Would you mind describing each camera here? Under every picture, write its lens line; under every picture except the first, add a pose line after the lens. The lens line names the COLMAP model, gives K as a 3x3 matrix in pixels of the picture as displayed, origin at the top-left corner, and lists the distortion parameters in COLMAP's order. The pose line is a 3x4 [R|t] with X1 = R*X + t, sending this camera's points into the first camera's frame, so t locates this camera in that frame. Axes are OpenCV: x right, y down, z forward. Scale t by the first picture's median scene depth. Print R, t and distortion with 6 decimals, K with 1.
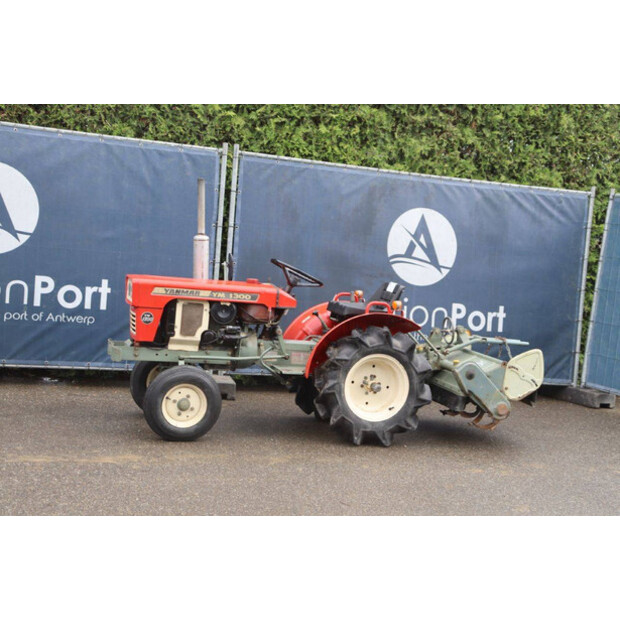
lens RADIAL K [[902.0, 0, 310.7], [0, 902.0, 306.5], [0, 0, 1]] dist [0.075532, 0.000000]
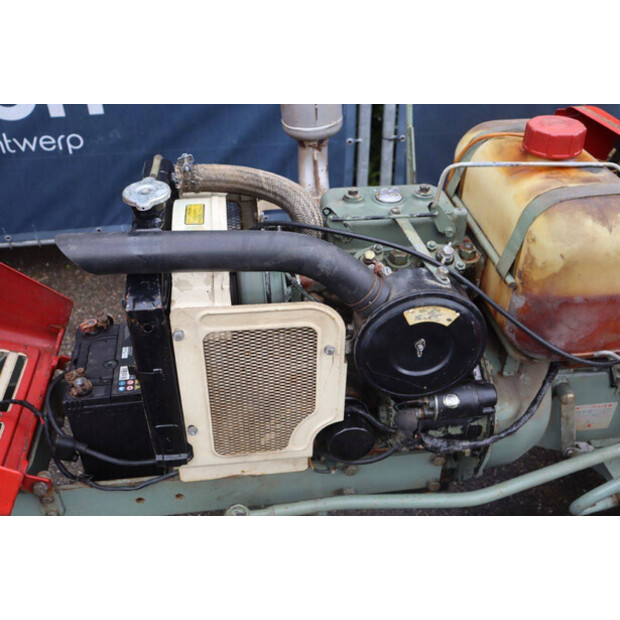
lens RADIAL K [[644.4, 0, 311.5], [0, 644.4, 310.3], [0, 0, 1]] dist [0.005818, 0.000000]
pose [[0.984020, 0.020361, -0.176890, -0.077571], [0.071478, 0.864711, 0.497157, -0.059300], [0.163081, -0.501856, 0.849438, 0.719737]]
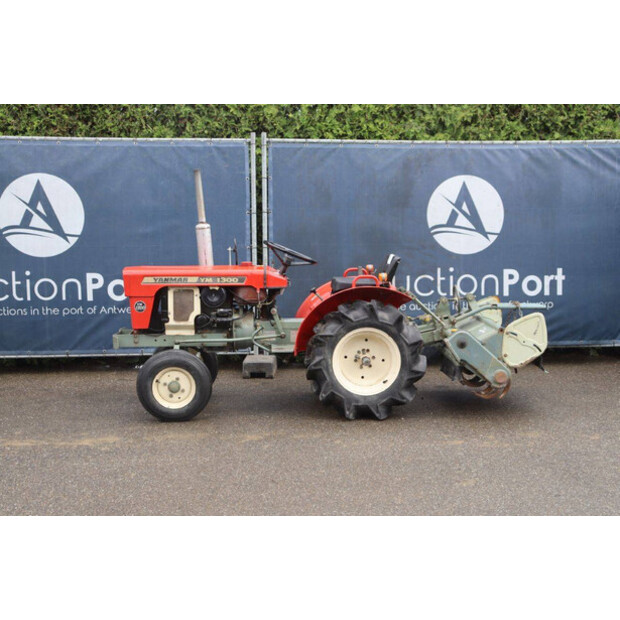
lens RADIAL K [[824.7, 0, 309.8], [0, 824.7, 312.2], [0, 0, 1]] dist [0.051296, 0.000000]
pose [[0.967658, -0.062449, -0.244414, 0.196758], [0.070087, 0.997283, 0.022670, 0.008909], [0.242334, -0.039067, 0.969406, 0.087817]]
